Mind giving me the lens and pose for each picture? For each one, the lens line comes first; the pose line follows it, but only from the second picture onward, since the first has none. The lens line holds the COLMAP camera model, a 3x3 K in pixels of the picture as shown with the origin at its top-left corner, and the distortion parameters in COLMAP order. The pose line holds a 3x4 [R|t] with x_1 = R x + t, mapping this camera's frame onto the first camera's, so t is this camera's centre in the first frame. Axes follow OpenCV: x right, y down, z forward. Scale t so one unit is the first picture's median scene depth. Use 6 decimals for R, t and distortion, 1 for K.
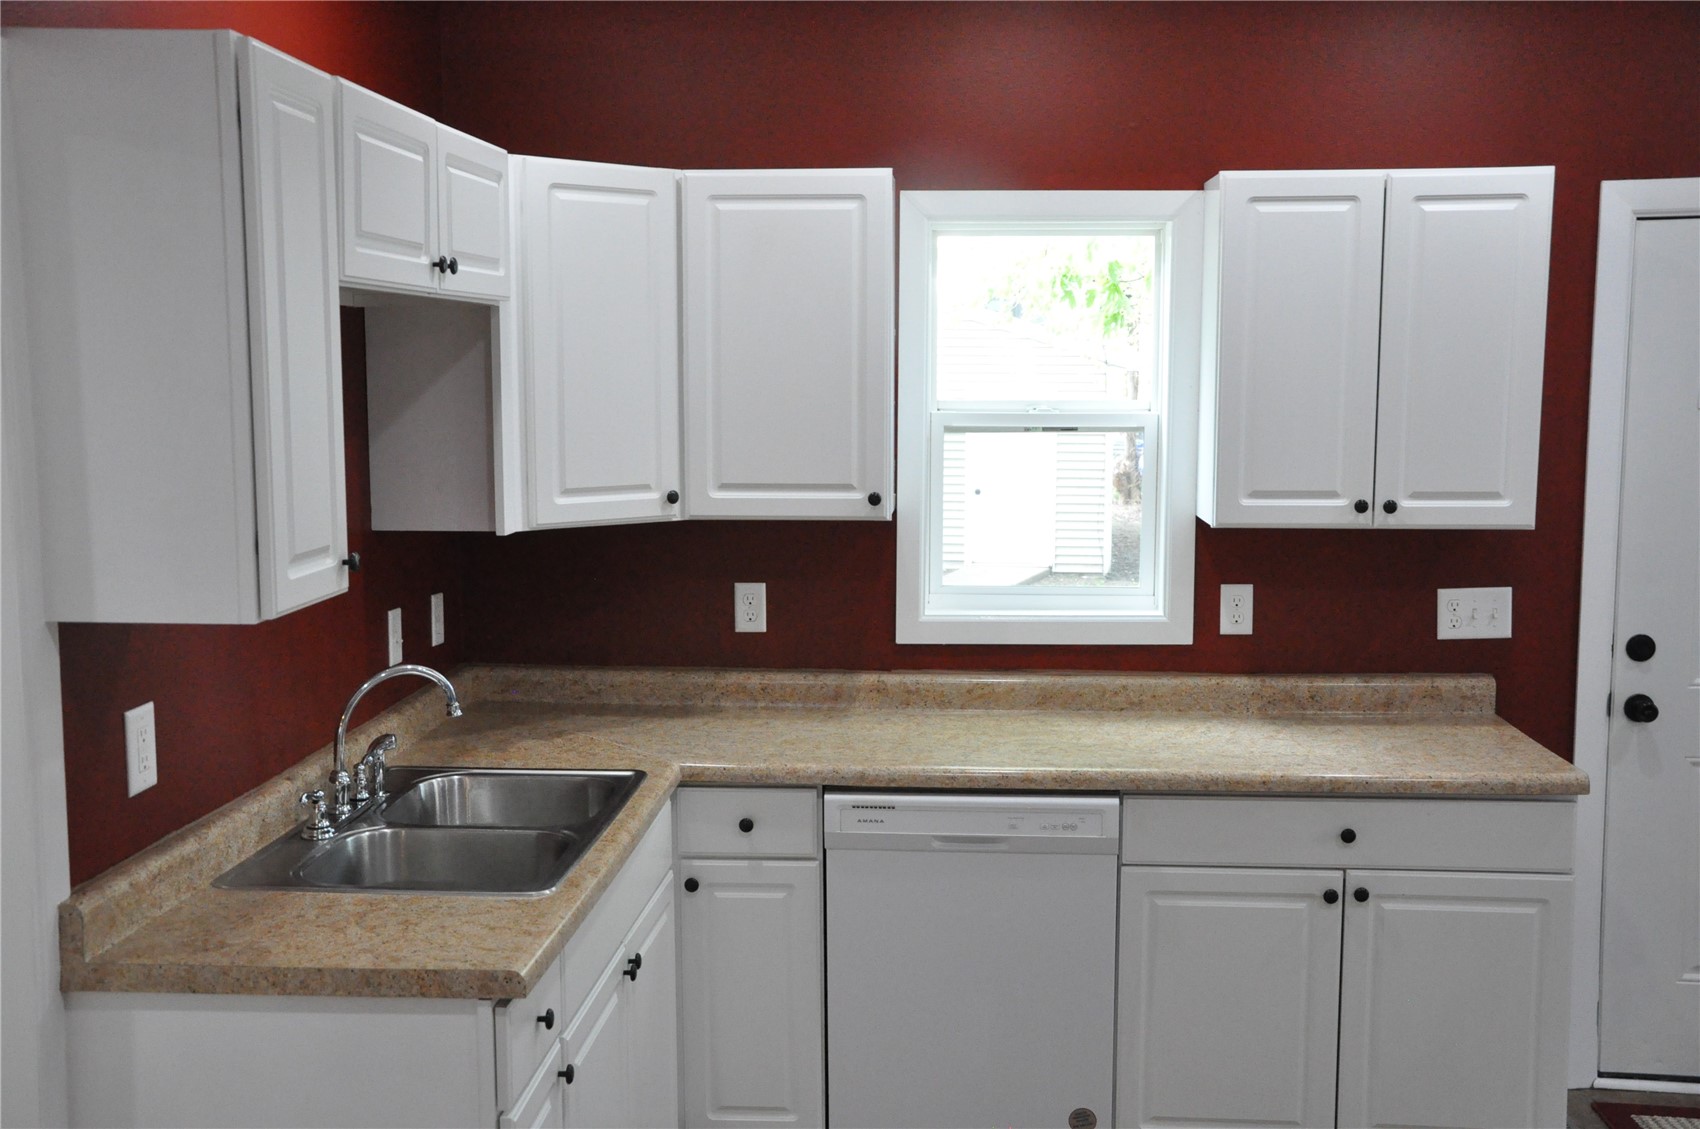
lens RADIAL K [[1735.7, 0, 811.7], [0, 1735.7, 569.6], [0, 0, 1]] dist [-0.065995, 0.219643]
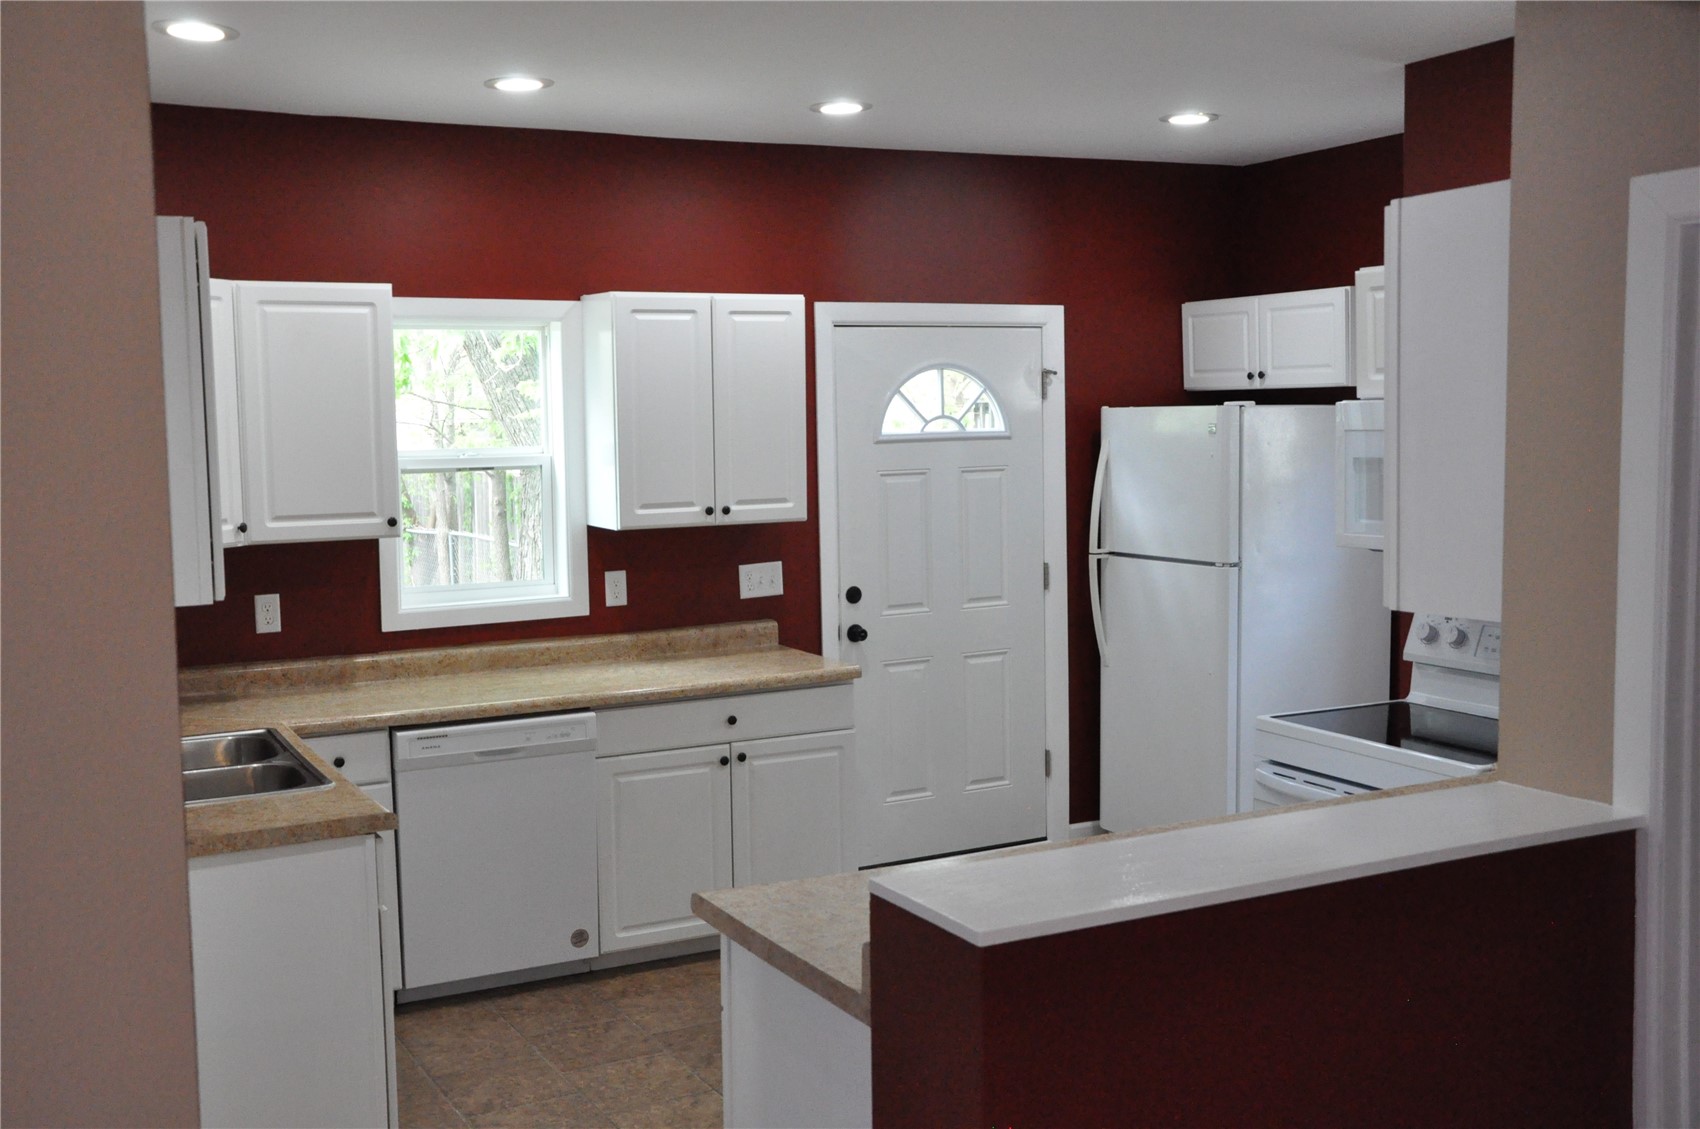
lens RADIAL K [[1700.5, 0, 811.2], [0, 1700.5, 562.4], [0, 0, 1]] dist [-0.070800, 0.196010]
pose [[0.847356, -0.059053, 0.527732, -0.390173], [0.075727, 0.997078, -0.010017, 0.029840], [-0.525598, 0.048452, 0.849352, -0.315014]]
